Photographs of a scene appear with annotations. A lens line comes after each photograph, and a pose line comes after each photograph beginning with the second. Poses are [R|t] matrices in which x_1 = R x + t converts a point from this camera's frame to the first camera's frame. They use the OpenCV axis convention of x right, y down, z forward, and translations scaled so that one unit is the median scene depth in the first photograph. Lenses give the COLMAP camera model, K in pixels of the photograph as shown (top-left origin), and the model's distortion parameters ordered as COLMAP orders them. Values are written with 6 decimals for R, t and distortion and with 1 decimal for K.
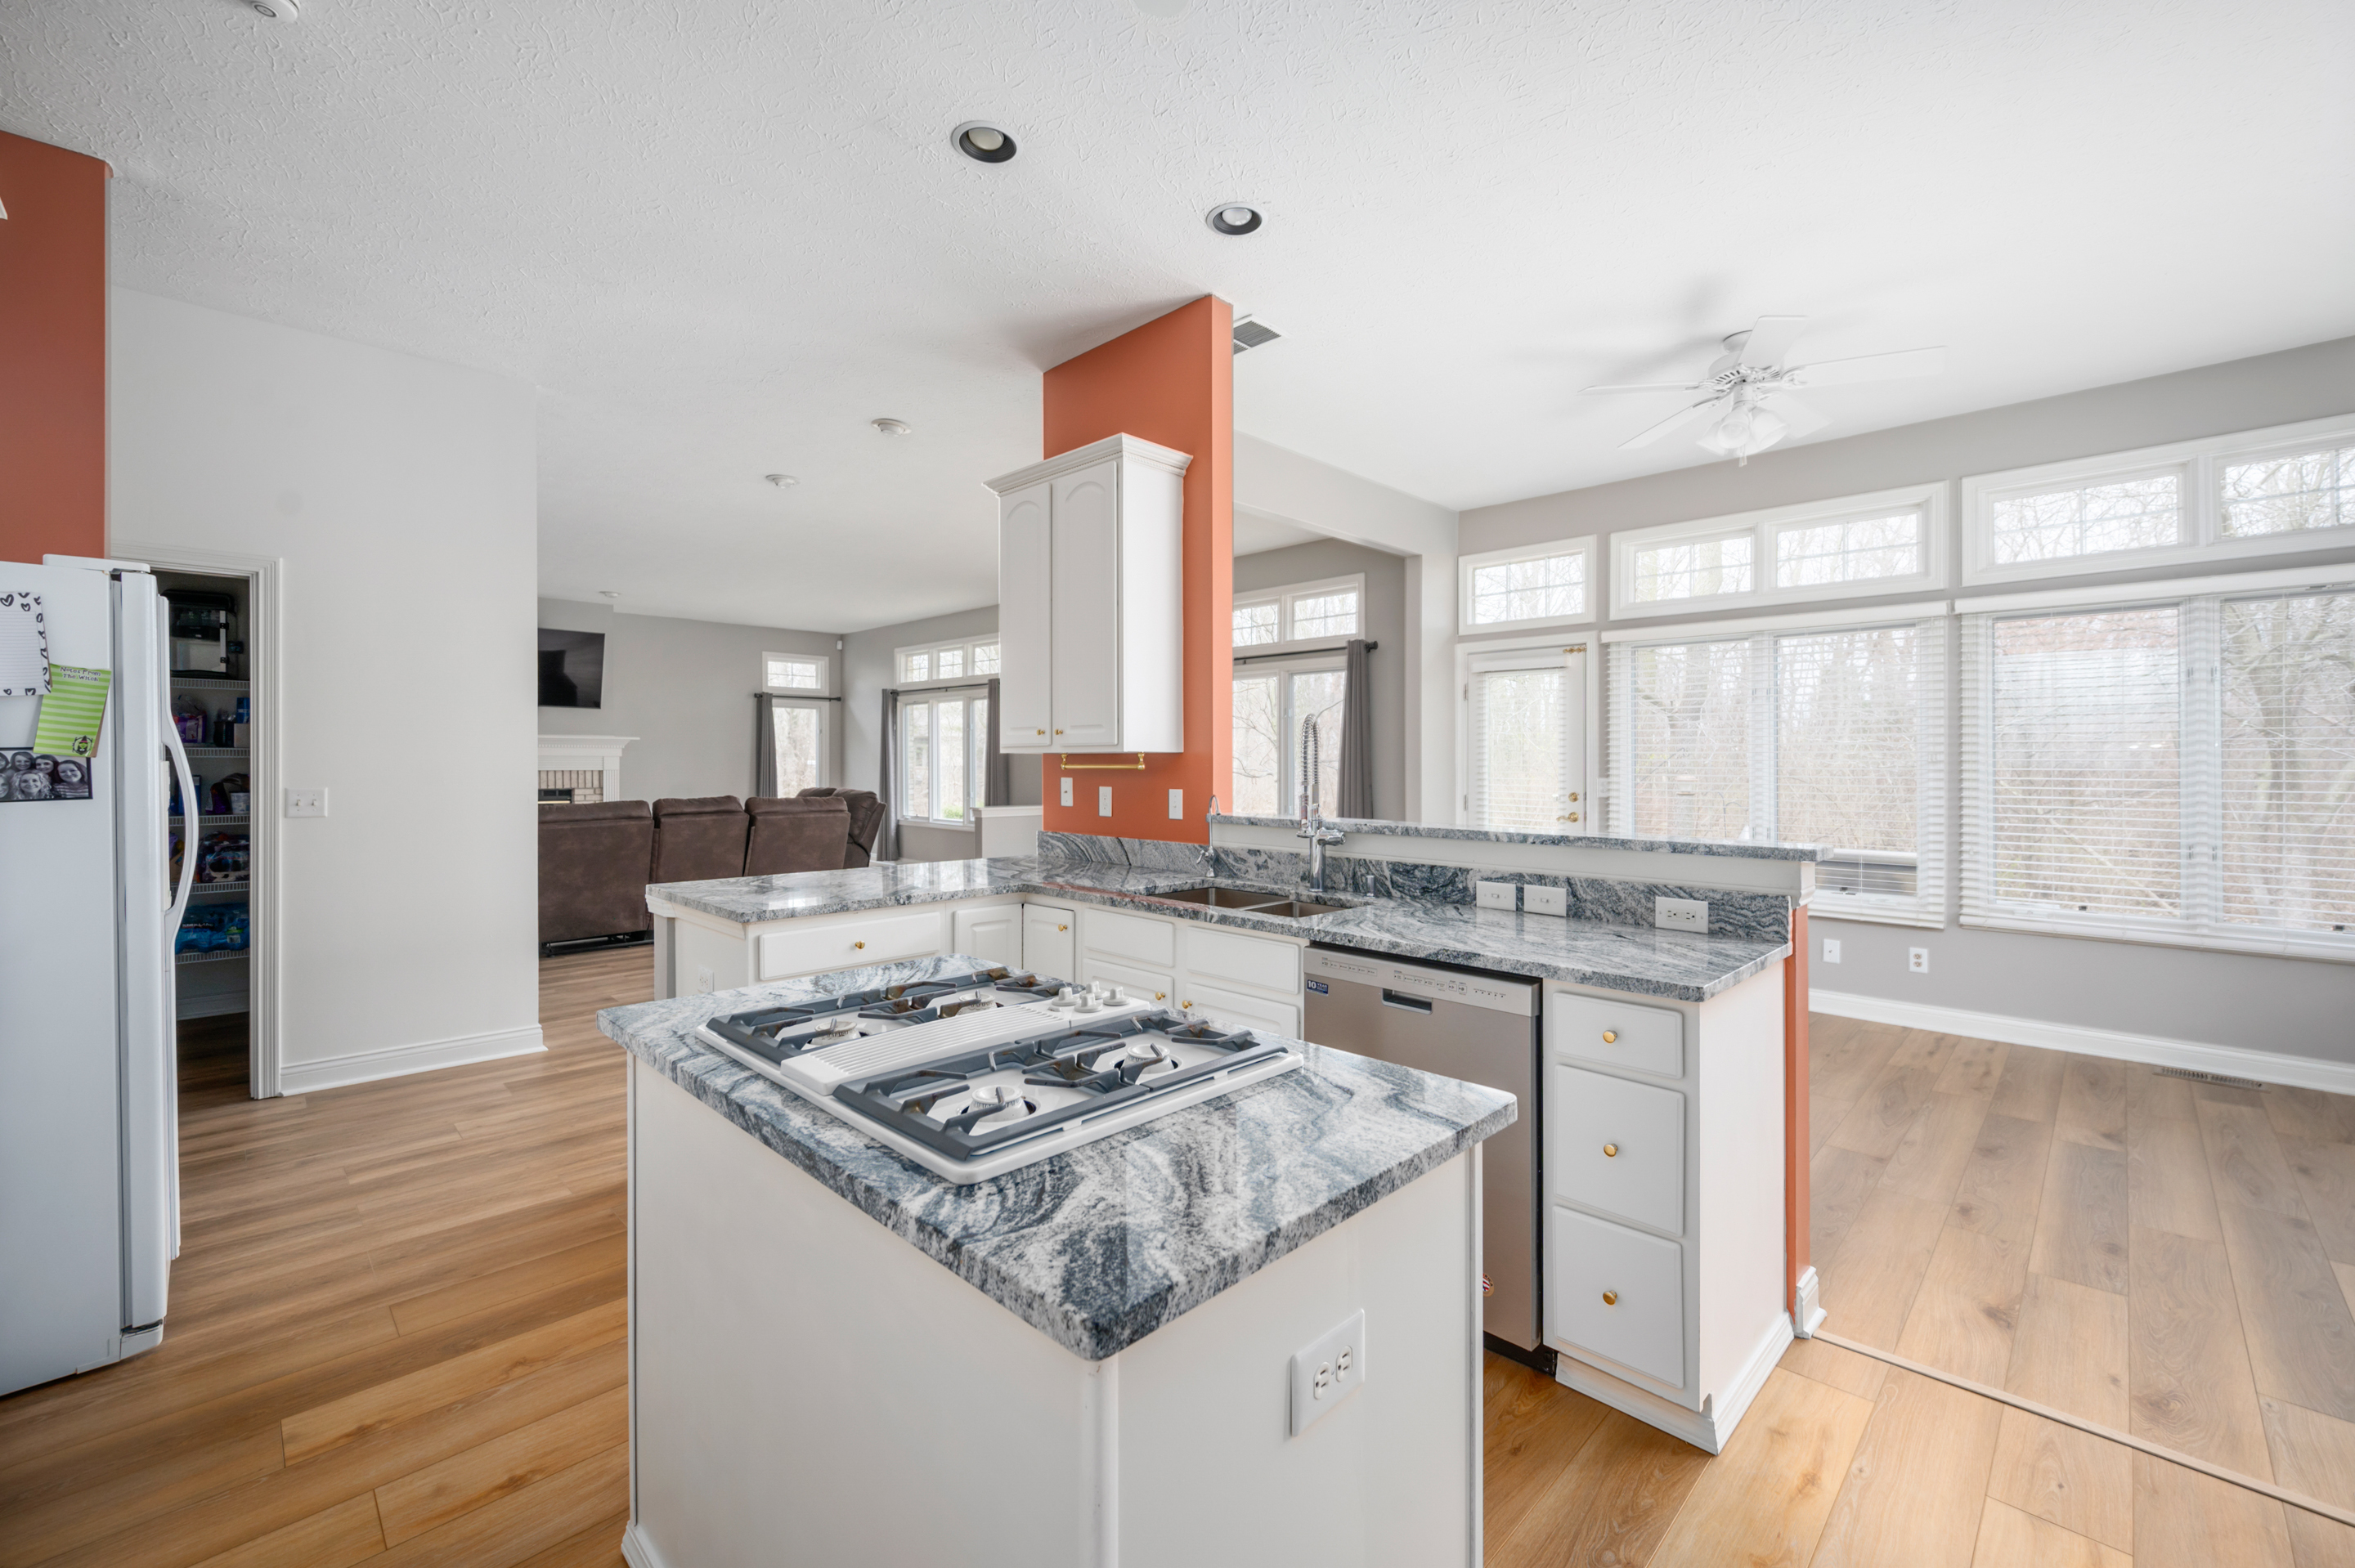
lens RADIAL K [[960.2, 0, 1201.2], [0, 960.2, 758.1], [0, 0, 1]] dist [0.000230, 0.000064]
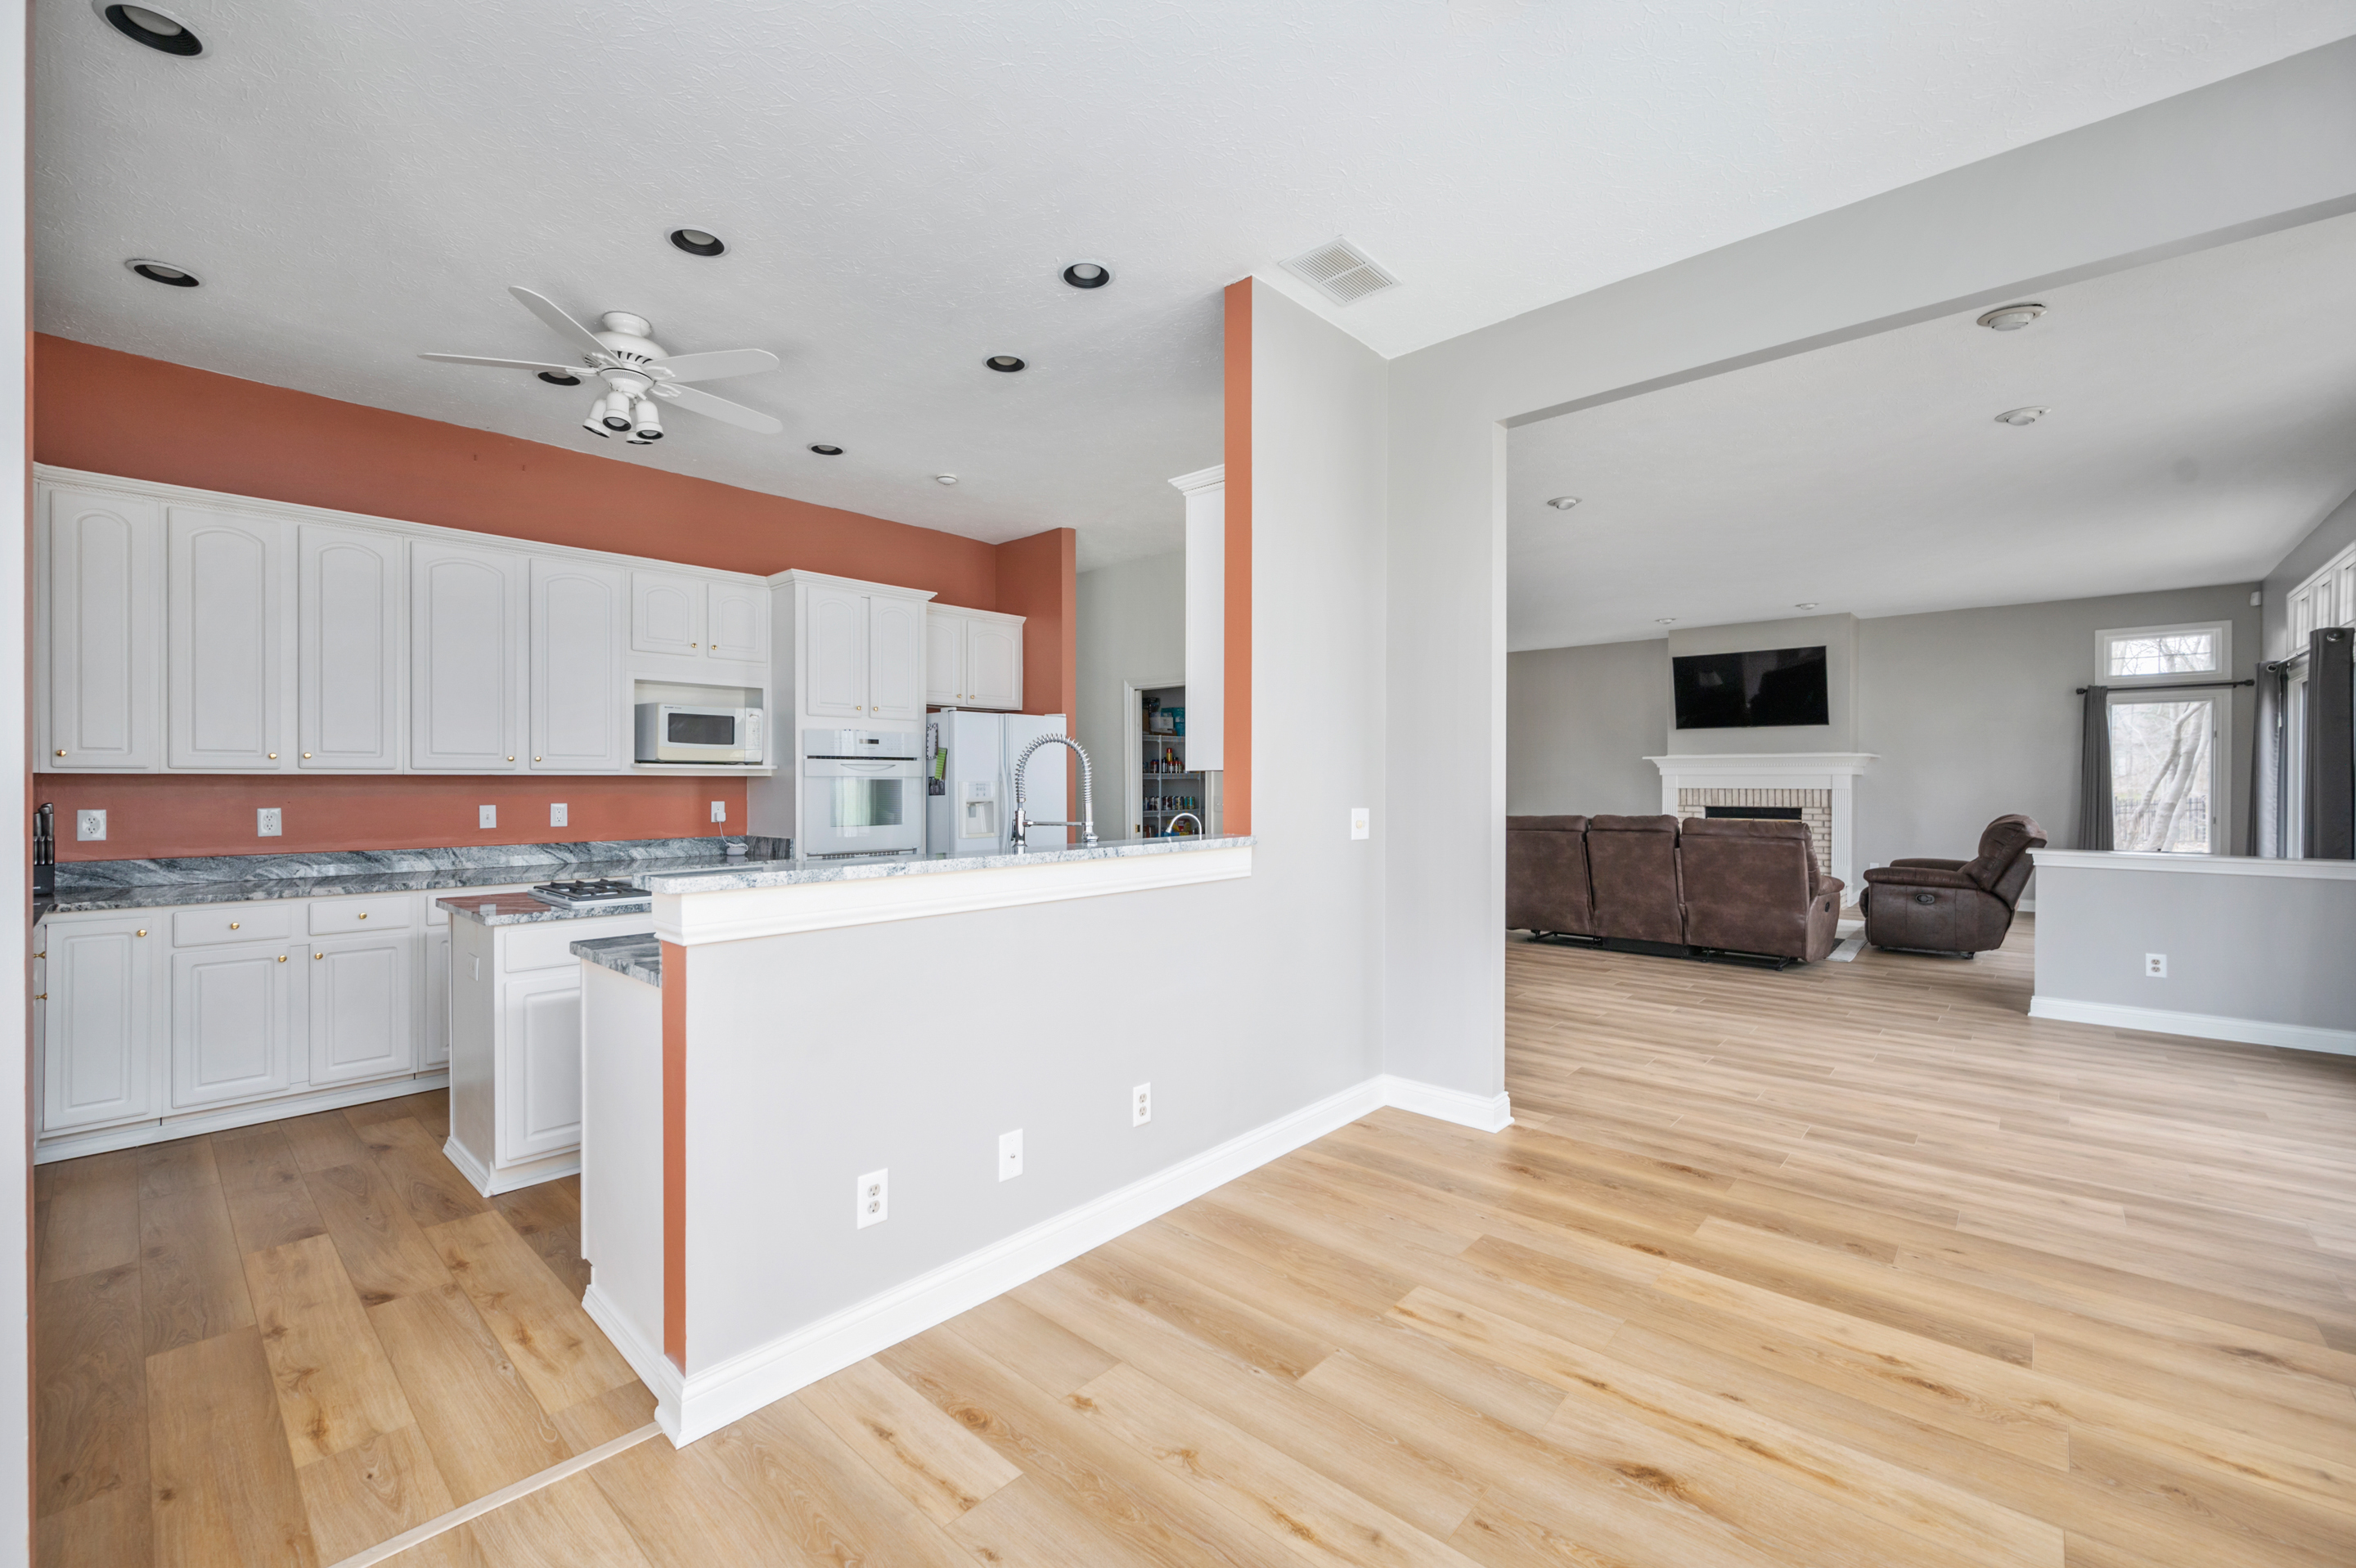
lens RADIAL K [[973.2, 0, 1149.1], [0, 973.2, 782.6], [0, 0, 1]] dist [-0.001606, 0.000020]
pose [[0.012413, 0.001738, -0.999921, 1.111479], [0.005117, 0.999985, 0.001802, 0.003033], [0.999910, -0.005139, 0.012404, 1.042281]]
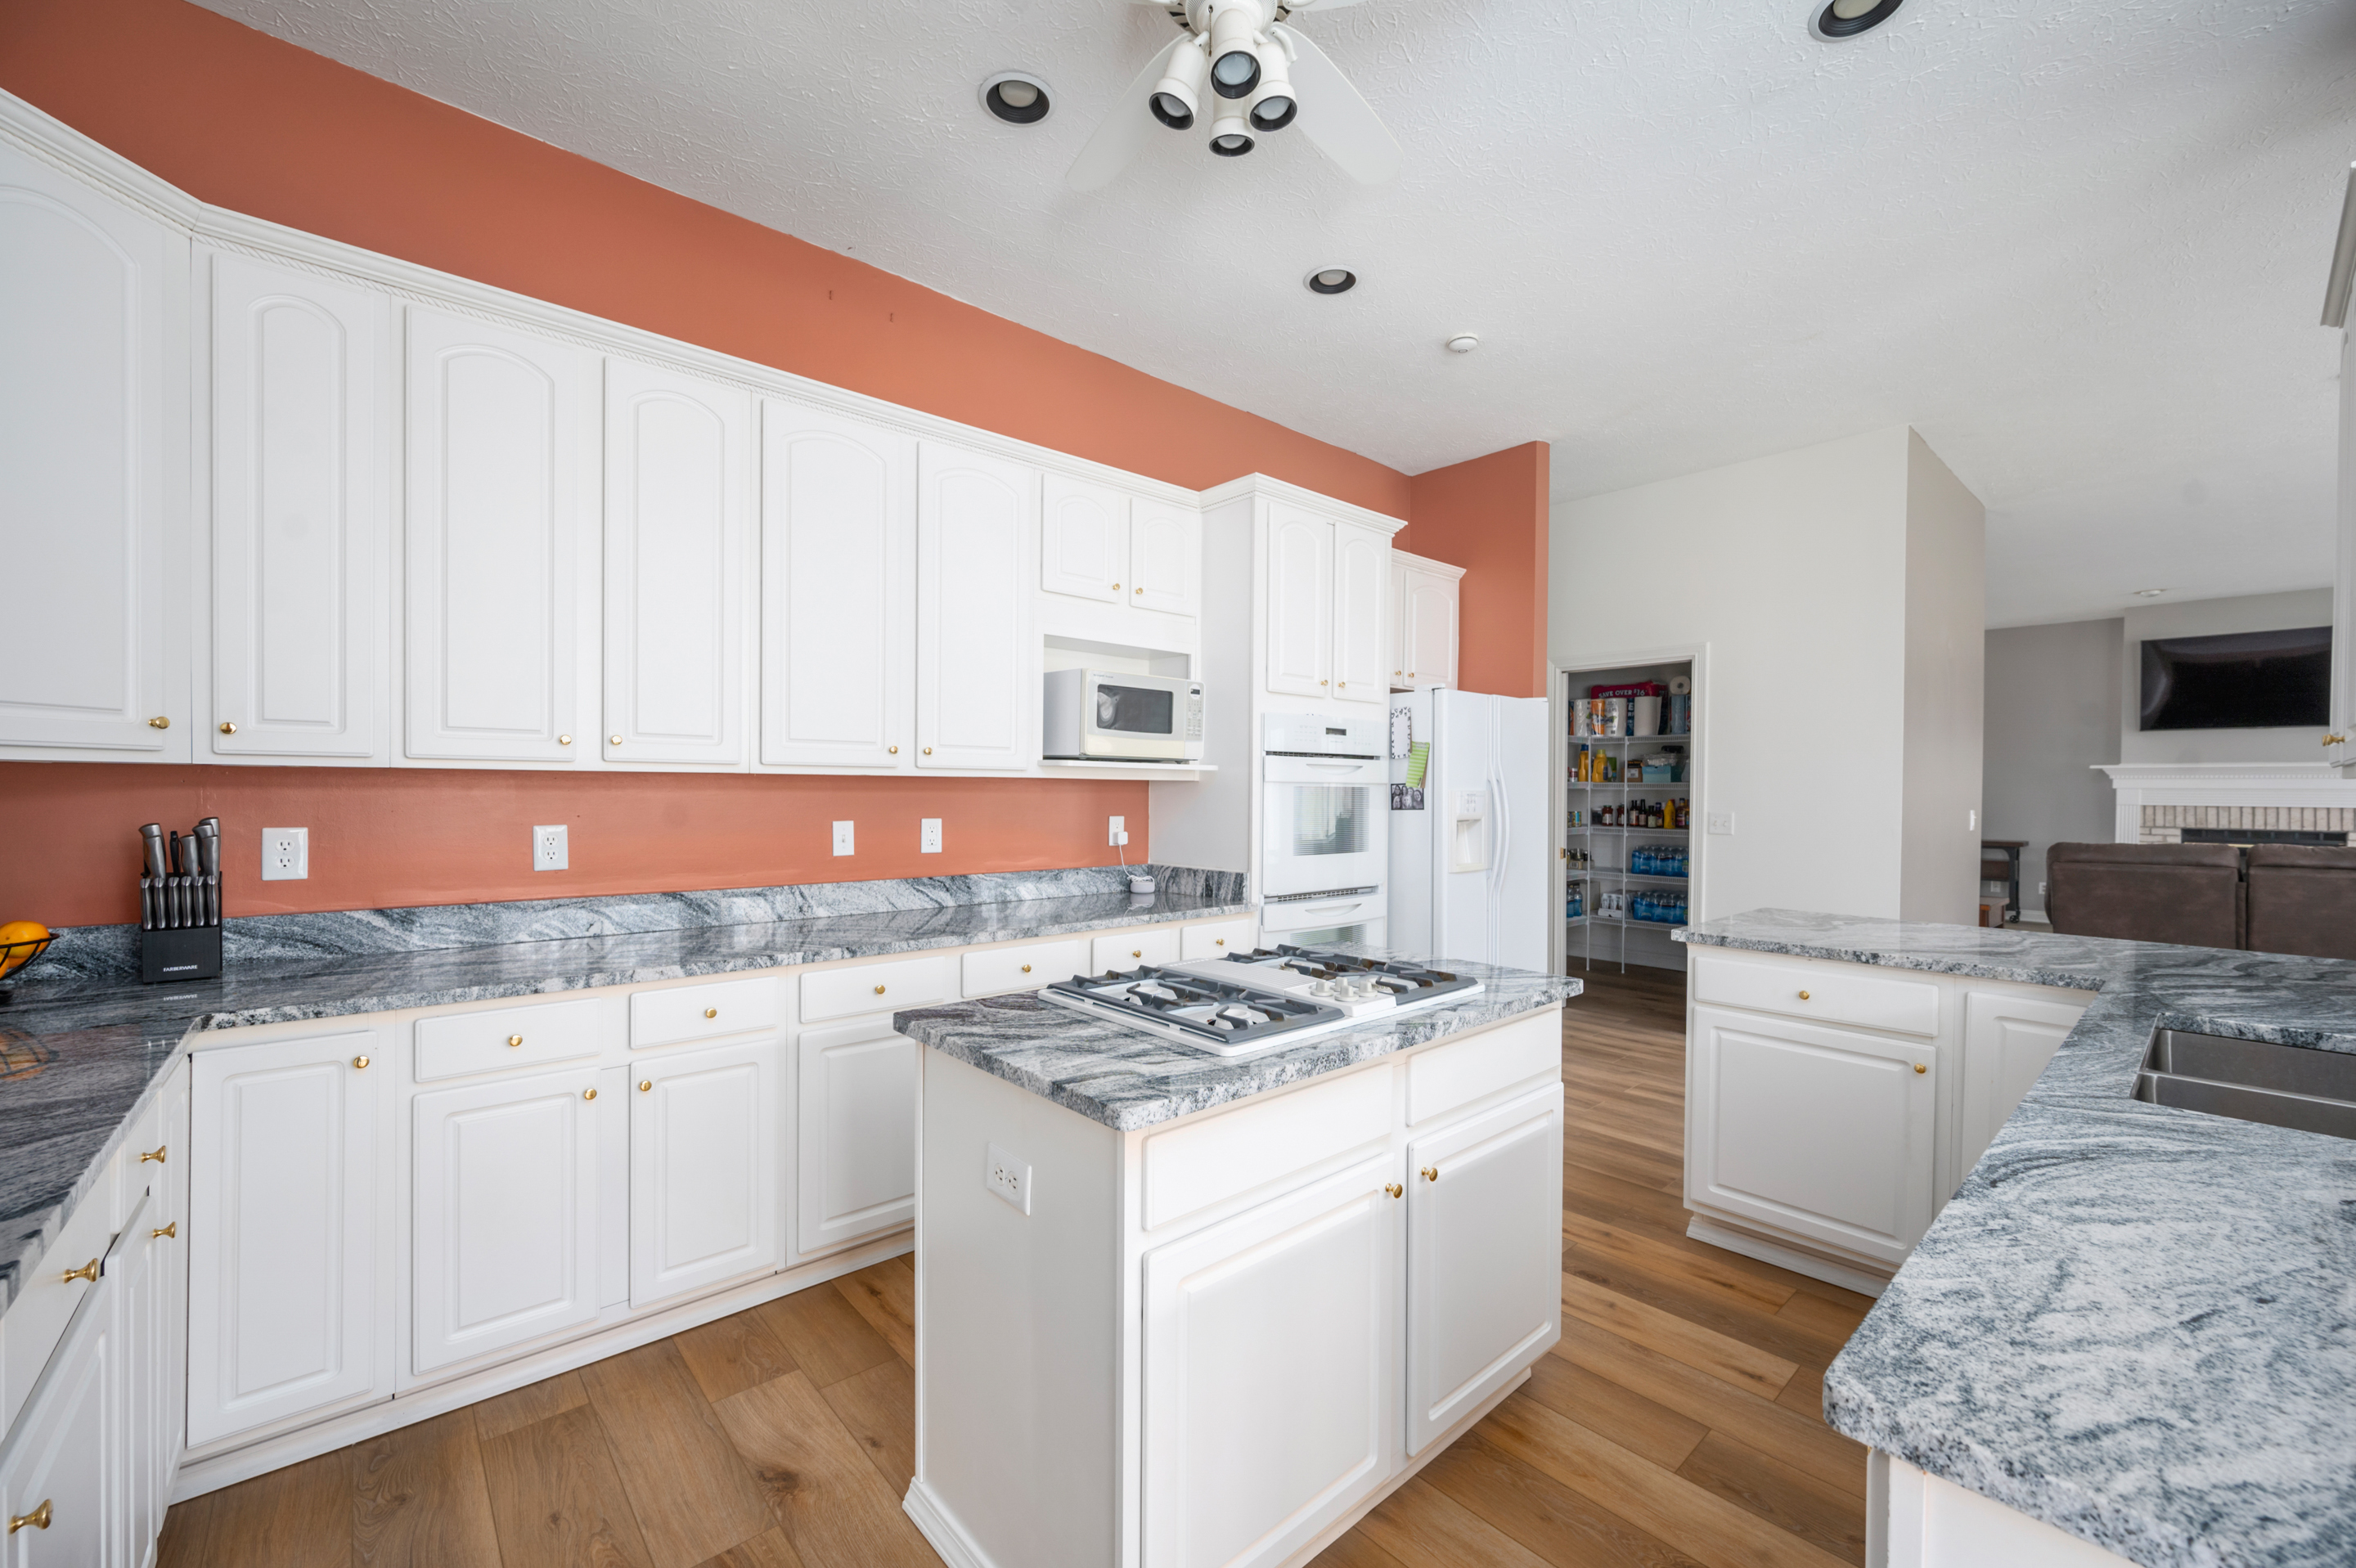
lens RADIAL K [[936.5, 0, 1182.3], [0, 936.5, 798.9], [0, 0, 1]] dist [-0.001153, -0.000118]
pose [[-0.076008, 0.008158, -0.997074, 0.512559], [-0.001726, 0.999964, 0.008313, 0.003995], [0.997106, 0.002352, -0.075991, 0.442203]]
